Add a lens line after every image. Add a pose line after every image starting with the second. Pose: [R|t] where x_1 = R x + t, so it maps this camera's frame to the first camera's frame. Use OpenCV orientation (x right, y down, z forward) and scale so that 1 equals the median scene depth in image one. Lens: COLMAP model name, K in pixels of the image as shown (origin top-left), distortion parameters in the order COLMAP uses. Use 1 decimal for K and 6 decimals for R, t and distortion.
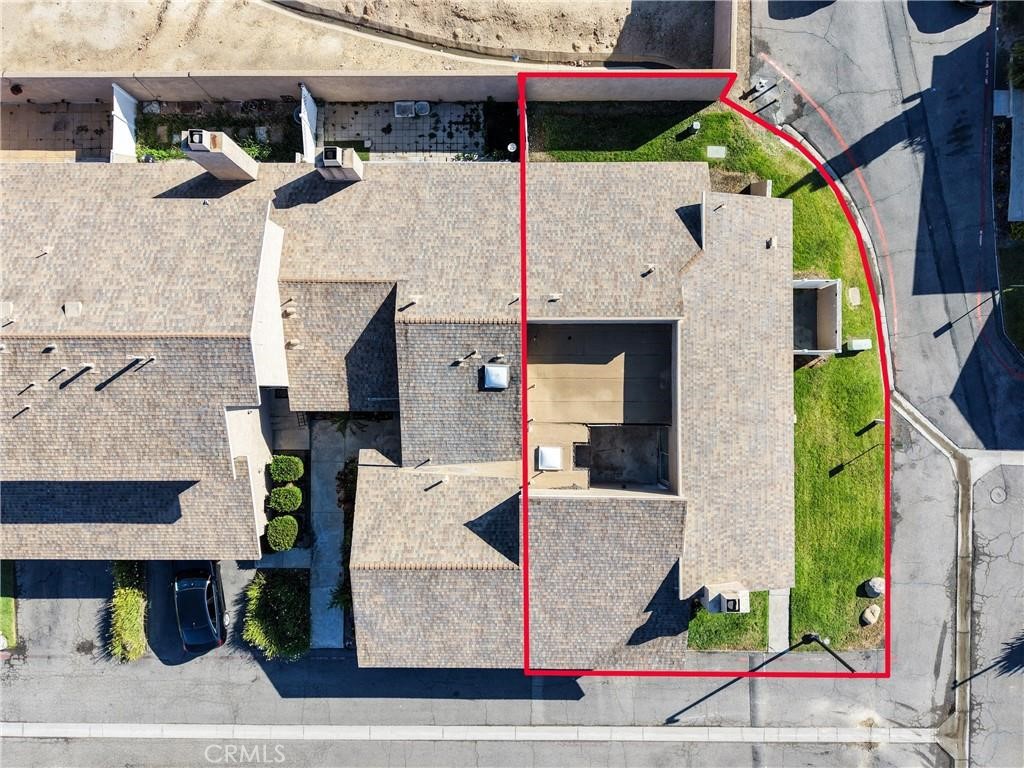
lens RADIAL K [[697.4, 0, 506.7], [0, 697.4, 384.2], [0, 0, 1]] dist [0.009248, 0.003161]
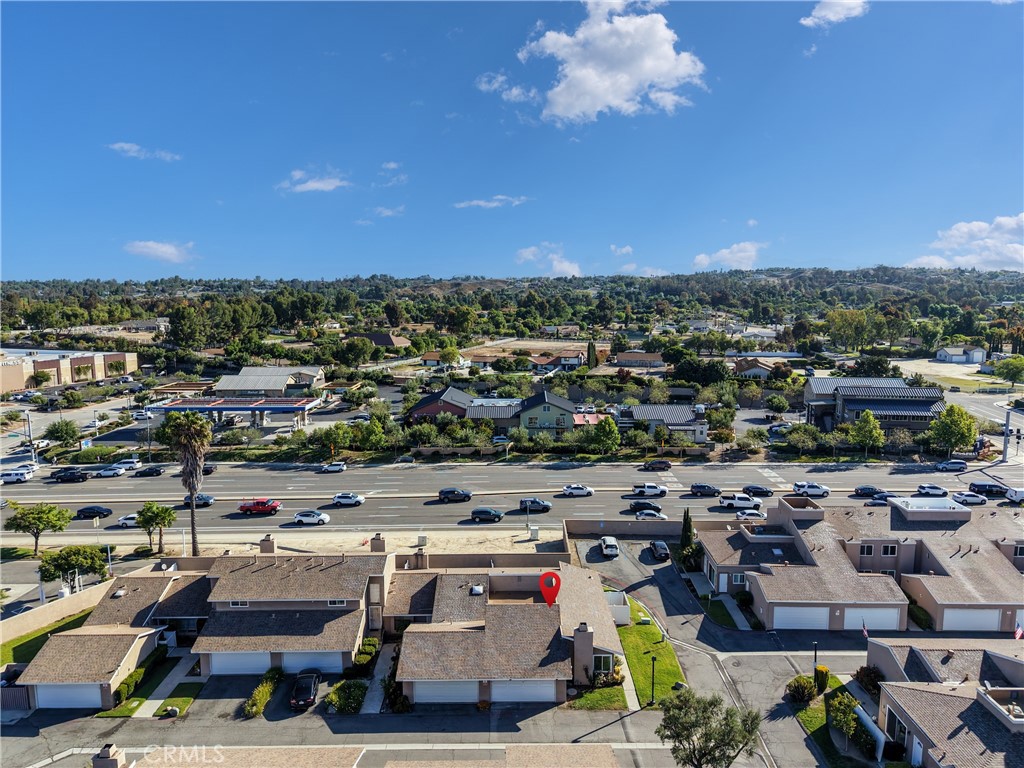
lens RADIAL K [[697.4, 0, 511.5], [0, 697.4, 384.2], [0, 0, 1]] dist [0.009248, 0.003161]
pose [[0.999924, 0.008734, 0.008676, 0.064760], [0.007275, 0.149285, -0.988768, 1.935364], [-0.009931, 0.988756, 0.149210, -0.039693]]
